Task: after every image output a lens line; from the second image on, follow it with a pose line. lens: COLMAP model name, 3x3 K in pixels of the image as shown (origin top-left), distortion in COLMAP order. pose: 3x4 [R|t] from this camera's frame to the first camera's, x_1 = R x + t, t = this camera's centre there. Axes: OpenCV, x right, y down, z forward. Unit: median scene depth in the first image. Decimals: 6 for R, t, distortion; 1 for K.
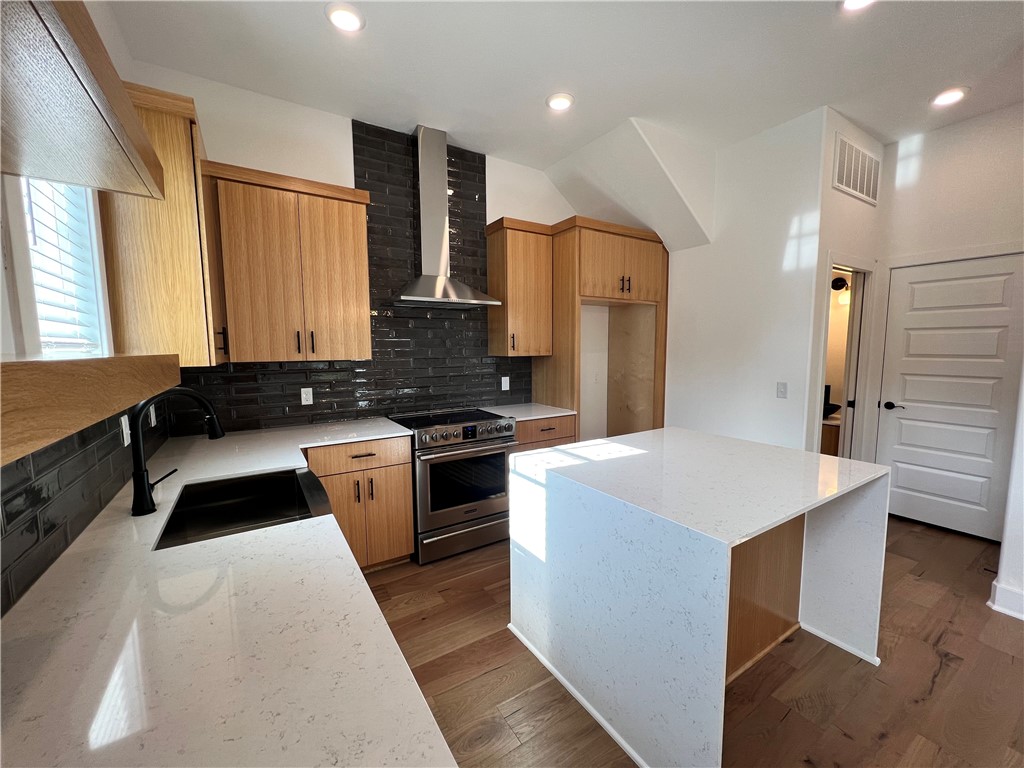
lens RADIAL K [[413.8, 0, 513.1], [0, 413.8, 387.9], [0, 0, 1]] dist [-0.002214, 0.001714]
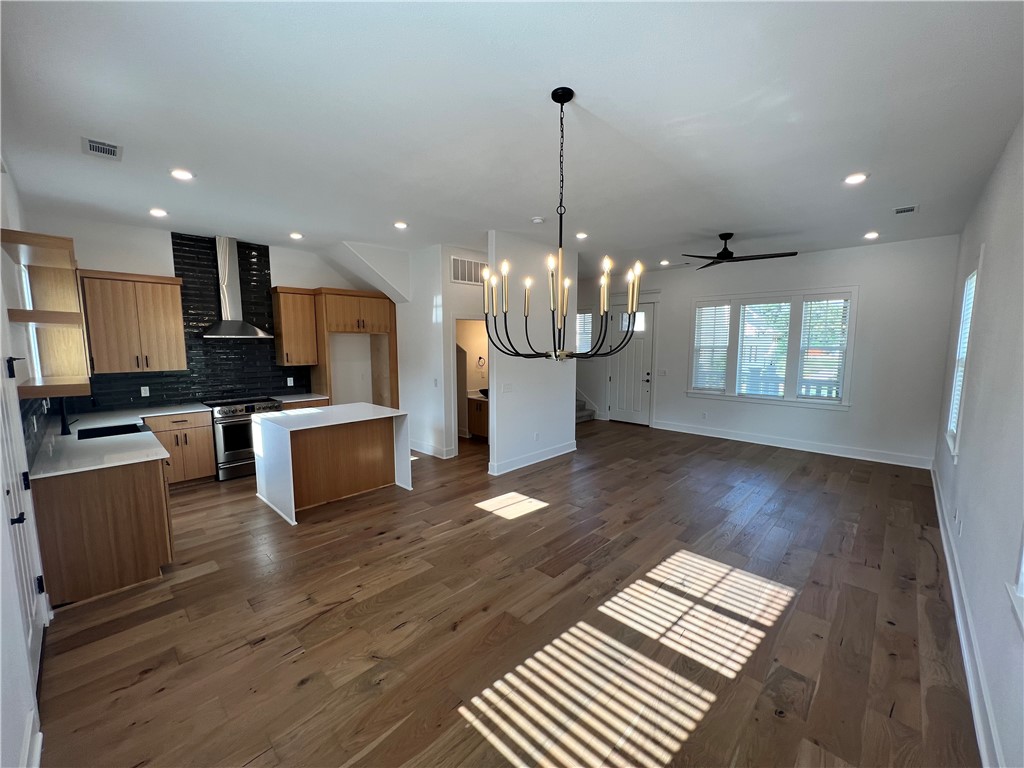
lens RADIAL K [[412.9, 0, 517.2], [0, 412.9, 386.0], [0, 0, 1]] dist [0.001790, -0.000687]
pose [[0.968822, -0.019314, 0.247002, 0.604419], [0.017257, 0.999796, 0.010490, 0.006829], [-0.247154, -0.005901, 0.968958, -1.097948]]
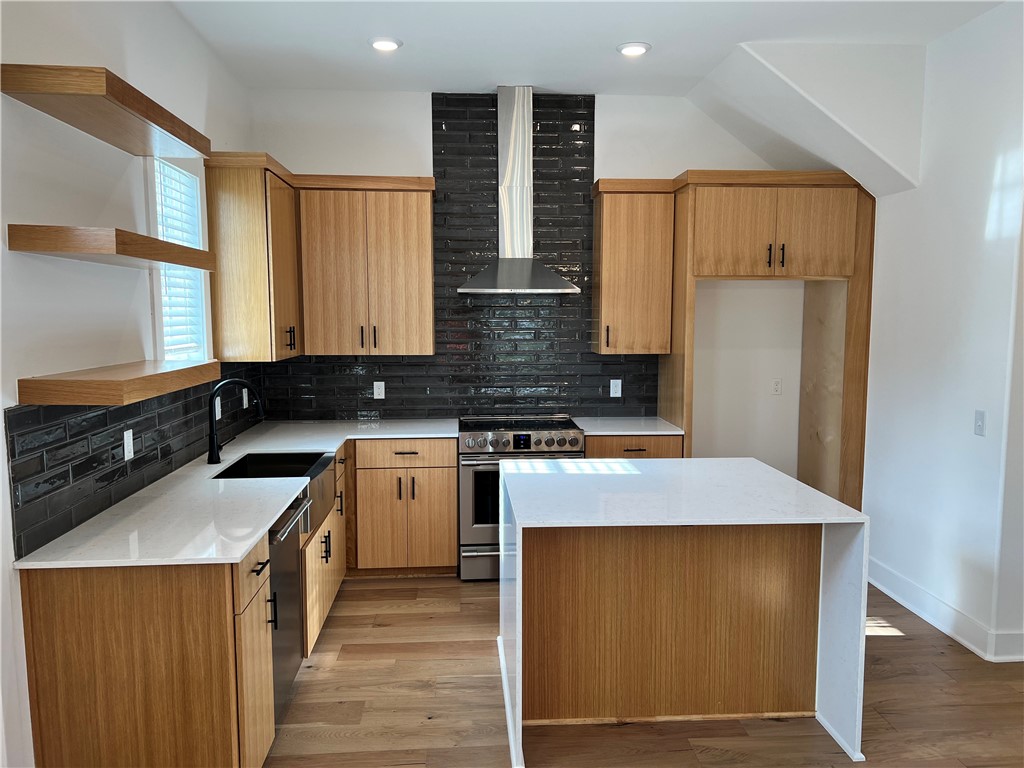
lens RADIAL K [[774.6, 0, 517.8], [0, 774.6, 389.0], [0, 0, 1]] dist [0.060459, -0.046263]
pose [[0.881472, 0.057646, -0.468704, 0.657359], [-0.053727, 0.998319, 0.021742, -0.040229], [0.469170, 0.006017, 0.883088, -0.462074]]
